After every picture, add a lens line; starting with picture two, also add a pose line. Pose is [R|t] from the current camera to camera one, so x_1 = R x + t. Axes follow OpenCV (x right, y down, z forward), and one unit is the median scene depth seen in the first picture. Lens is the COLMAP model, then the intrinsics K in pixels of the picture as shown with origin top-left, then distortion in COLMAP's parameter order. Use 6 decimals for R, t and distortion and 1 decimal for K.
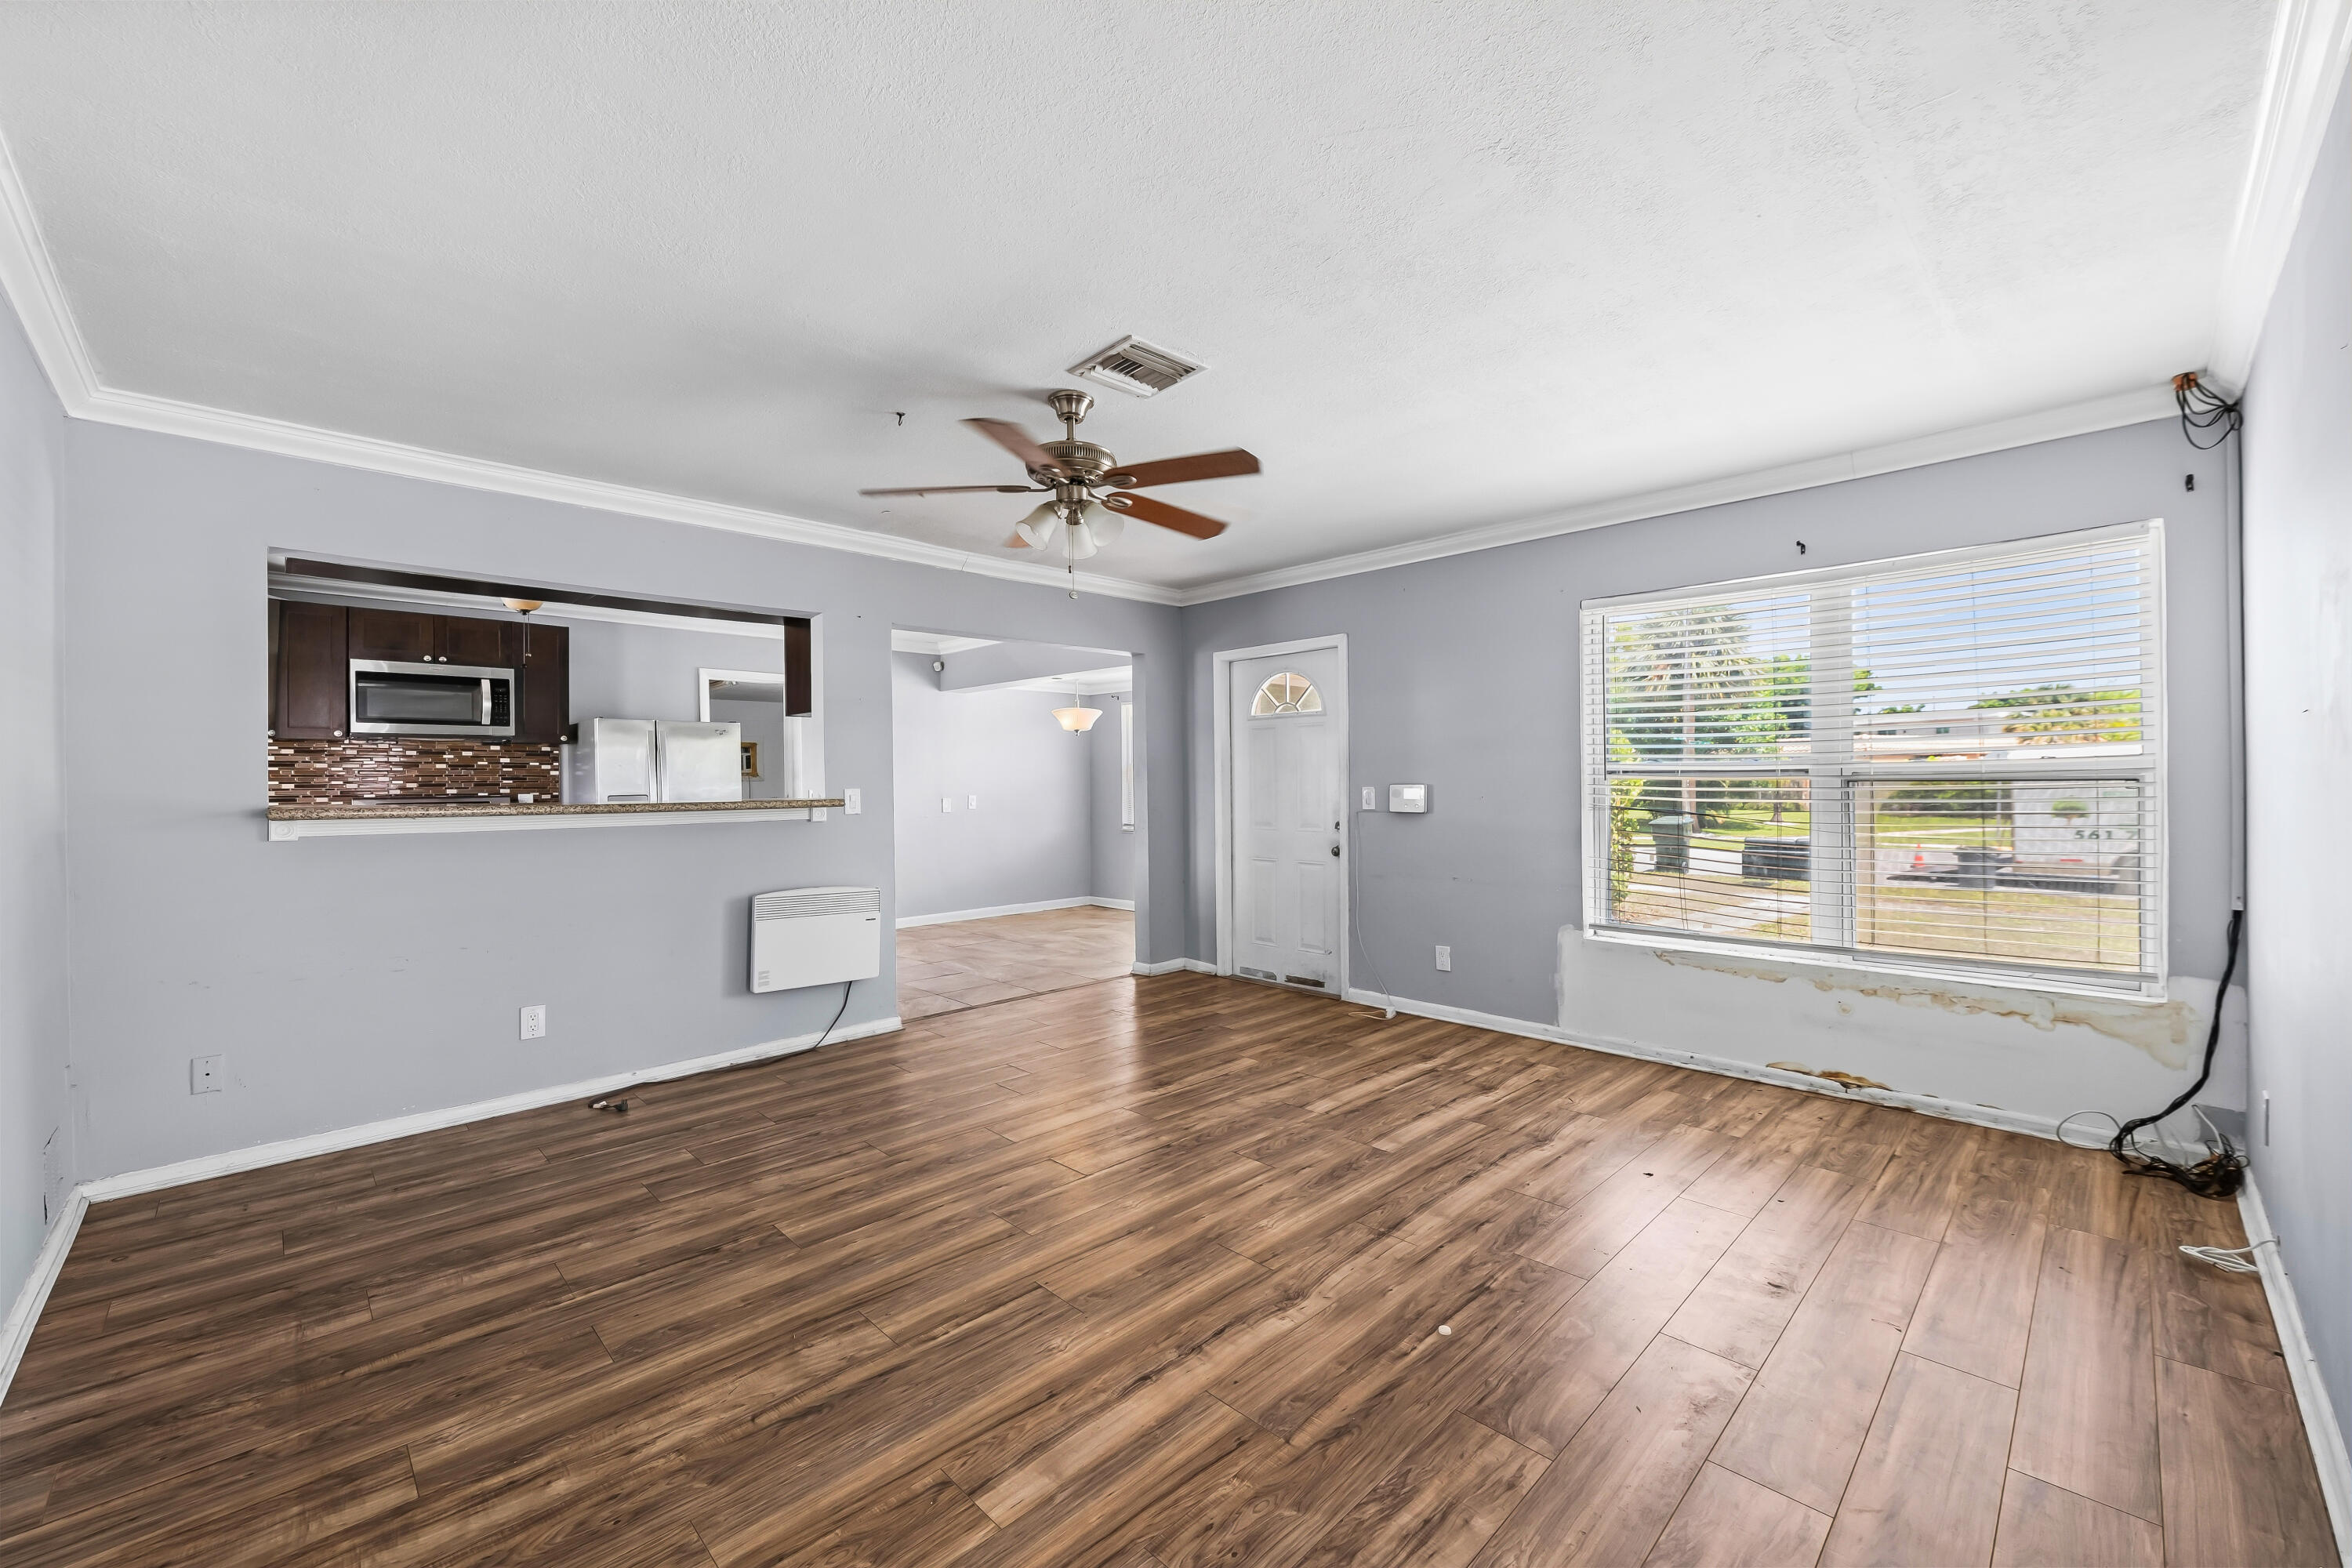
lens RADIAL K [[935.5, 0, 1180.2], [0, 935.5, 783.1], [0, 0, 1]] dist [0.001883, -0.003546]
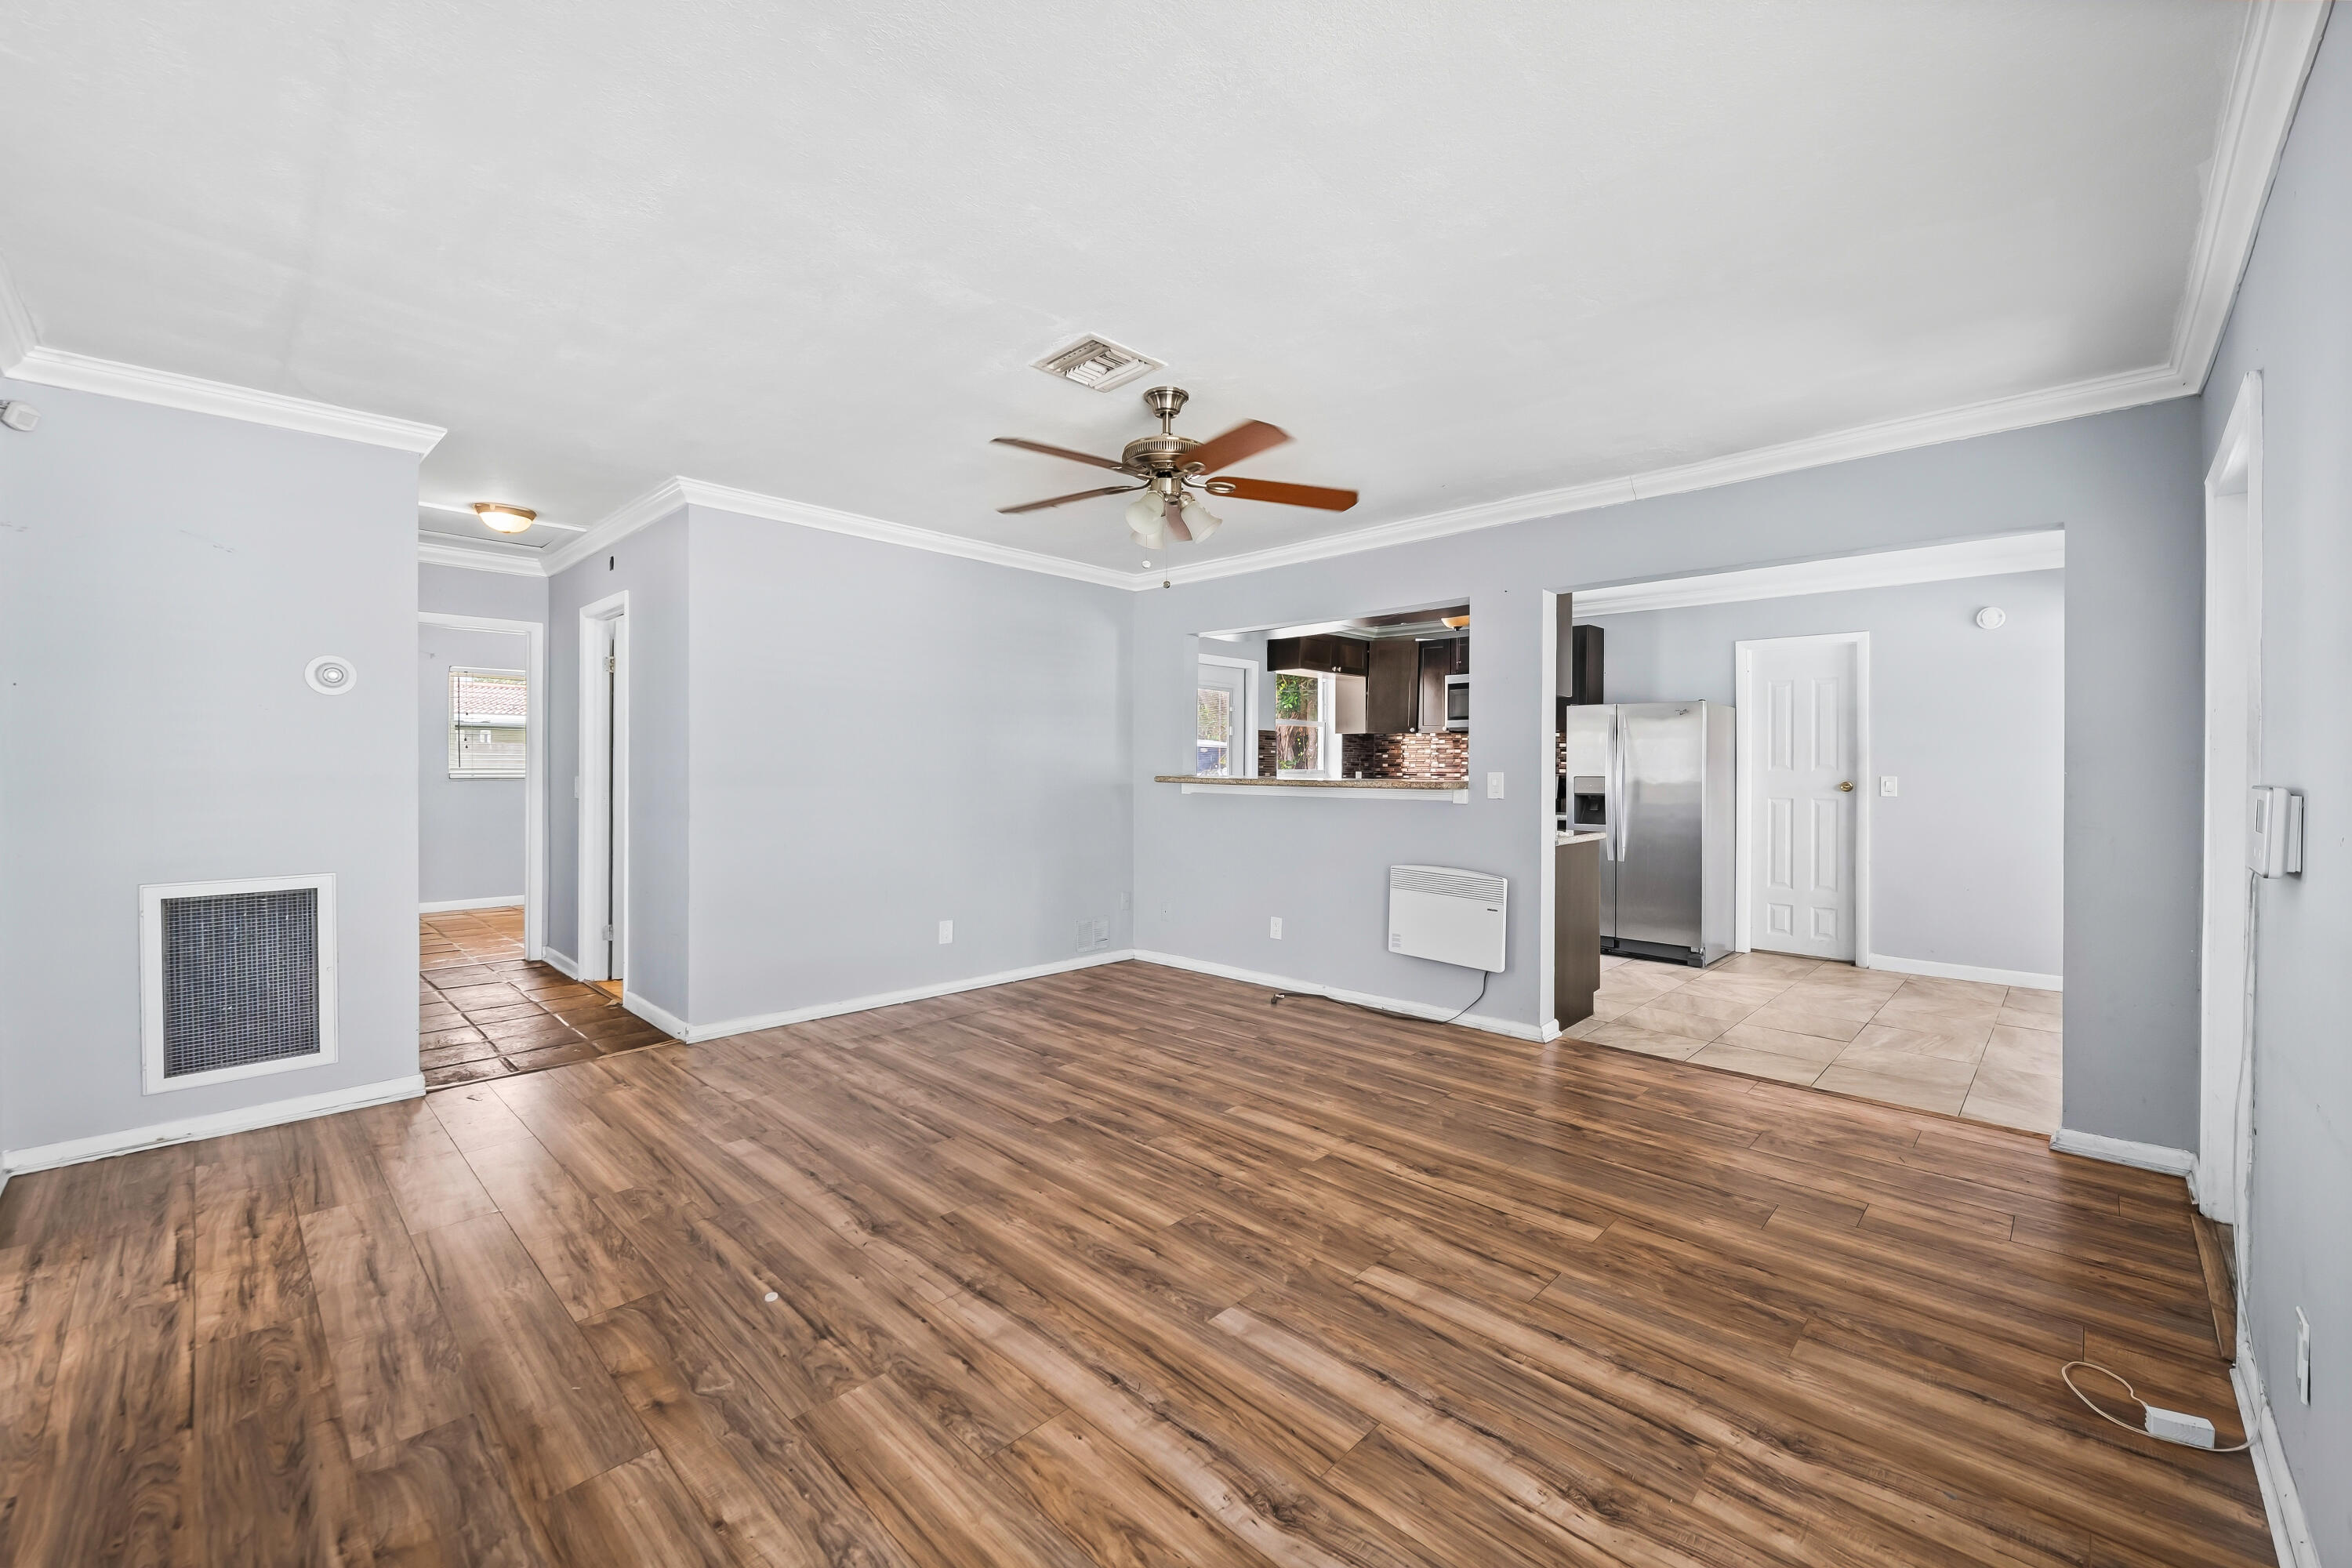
lens RADIAL K [[935.5, 0, 1184.1], [0, 935.5, 781.0], [0, 0, 1]] dist [0.001883, -0.003546]
pose [[0.025419, 0.026226, -0.999333, 0.829982], [-0.007707, 0.999631, 0.026038, -0.011506], [0.999647, 0.007040, 0.025612, 0.899172]]
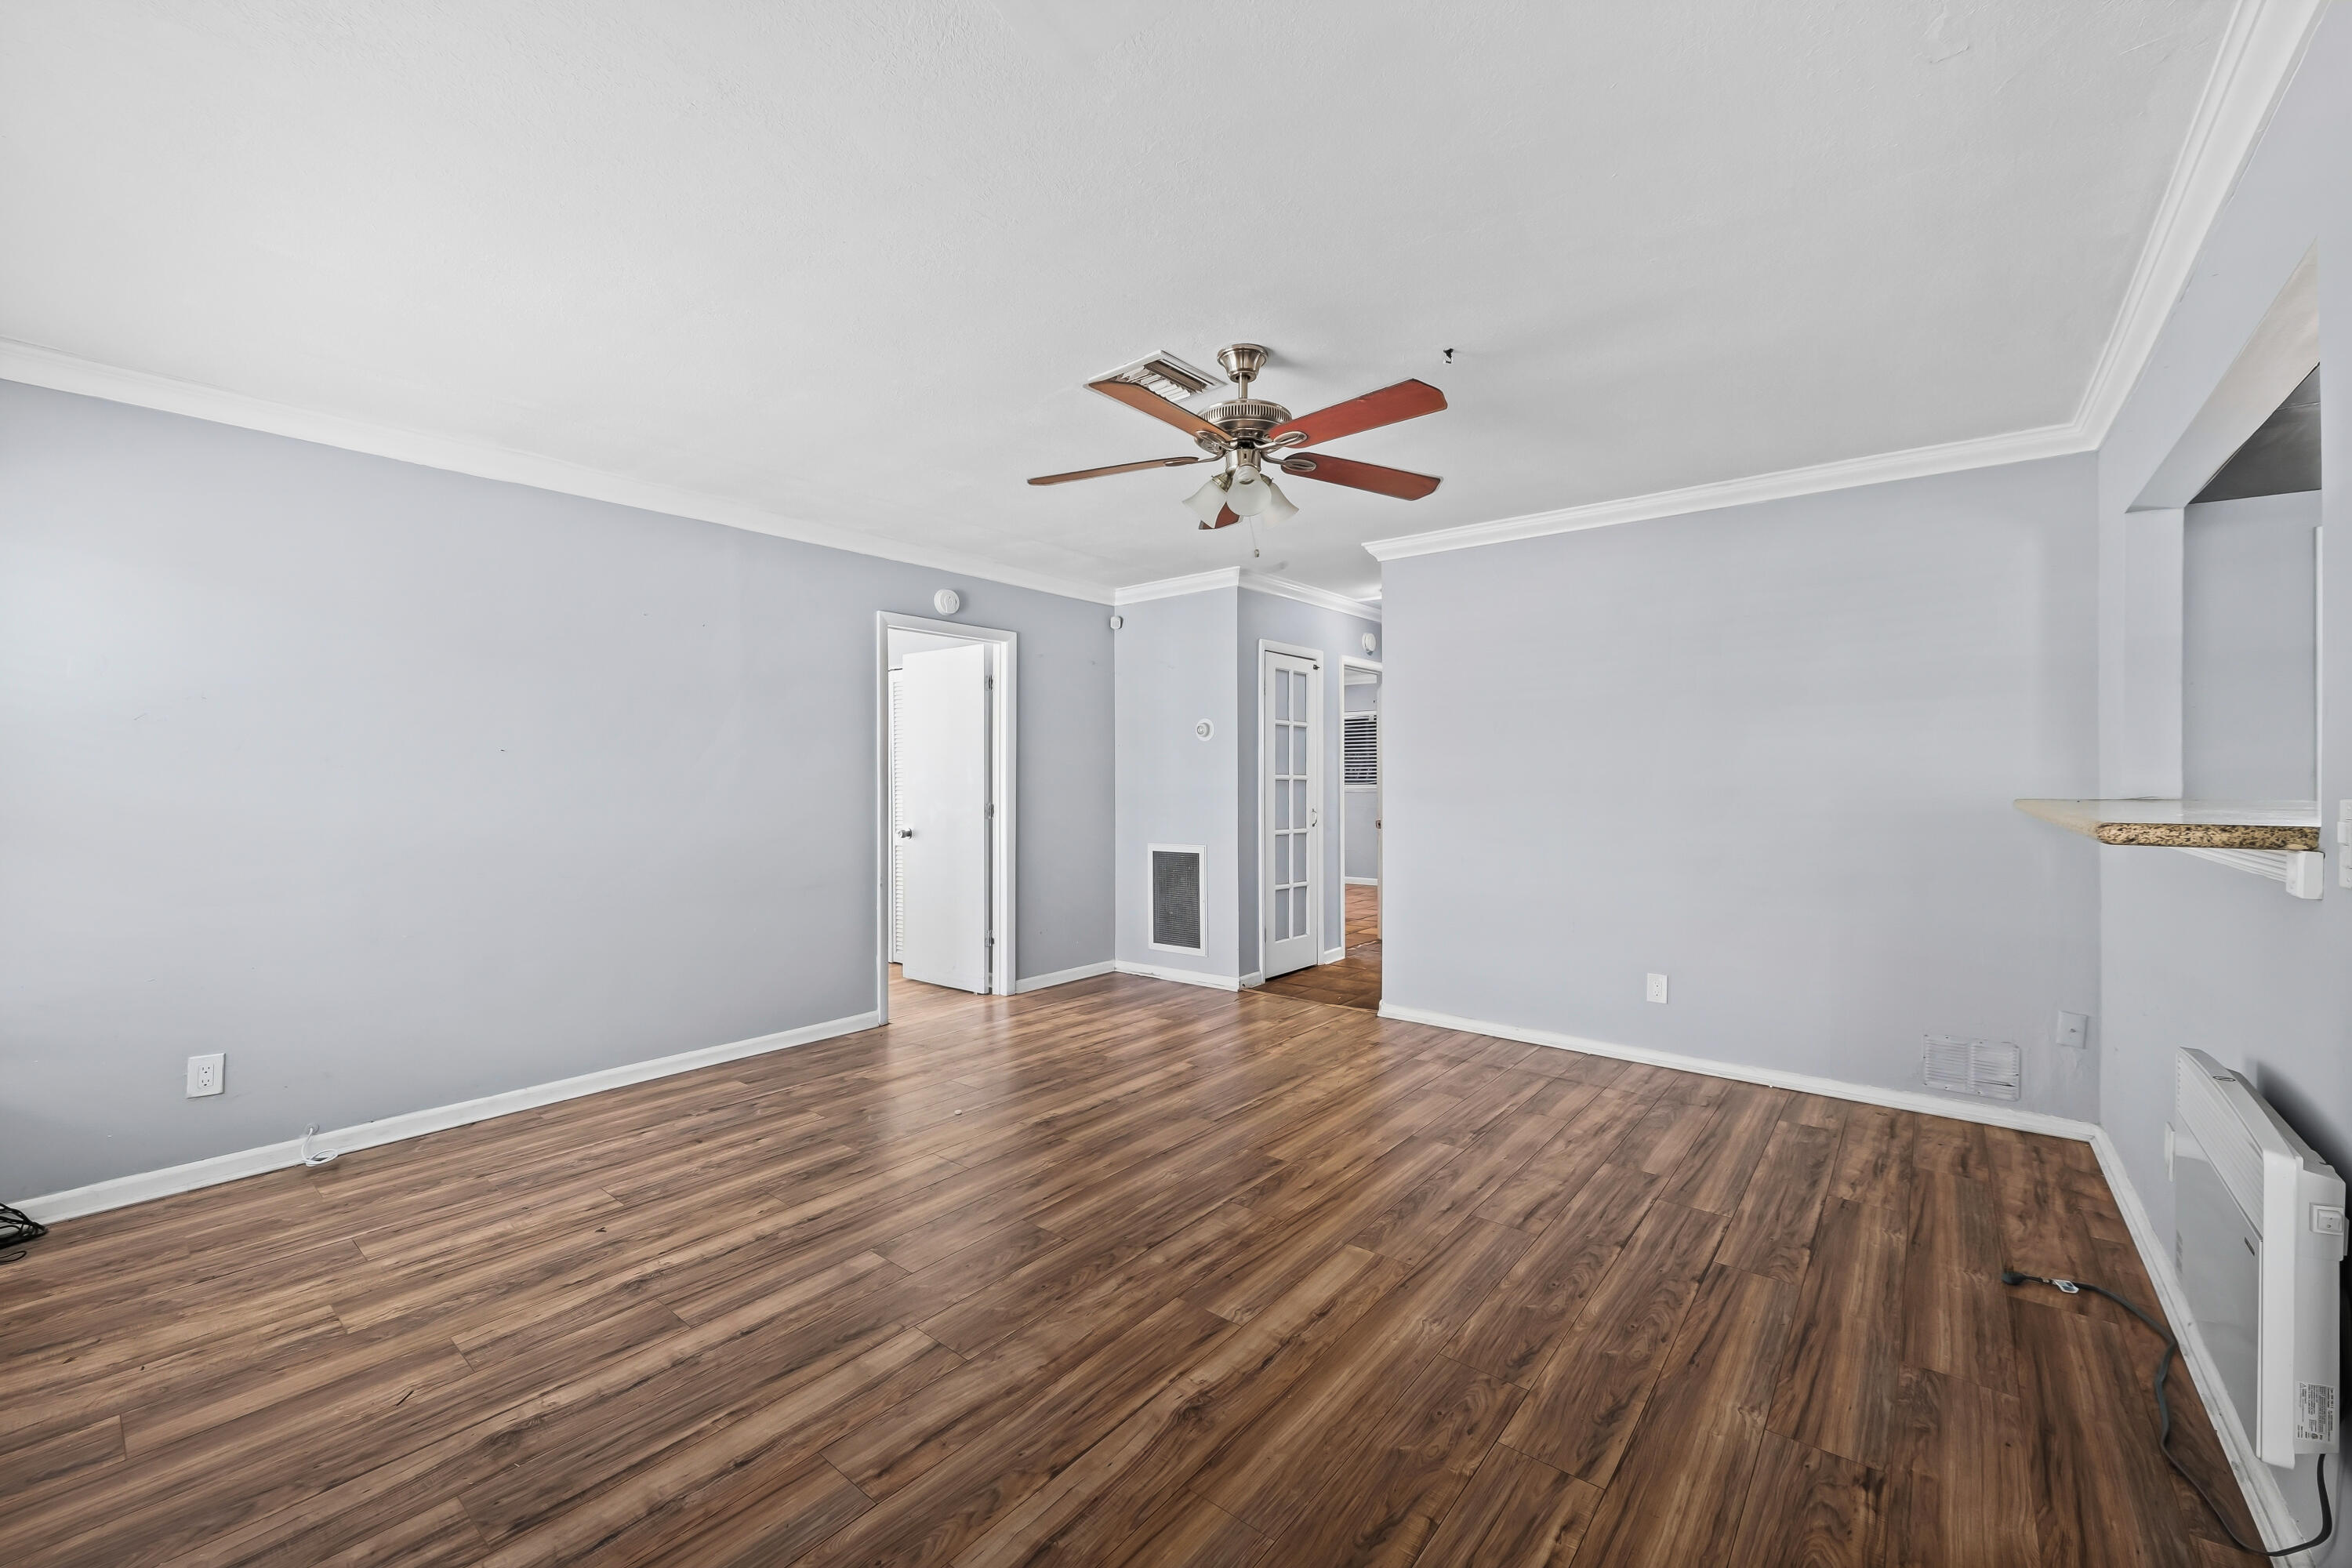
lens RADIAL K [[935.5, 0, 1181.8], [0, 935.5, 782.4], [0, 0, 1]] dist [0.001883, -0.003546]
pose [[-0.993570, 0.013132, -0.112455, 0.041781], [0.012417, 0.999898, 0.007060, -0.005987], [0.112536, 0.005619, -0.993632, 1.699847]]
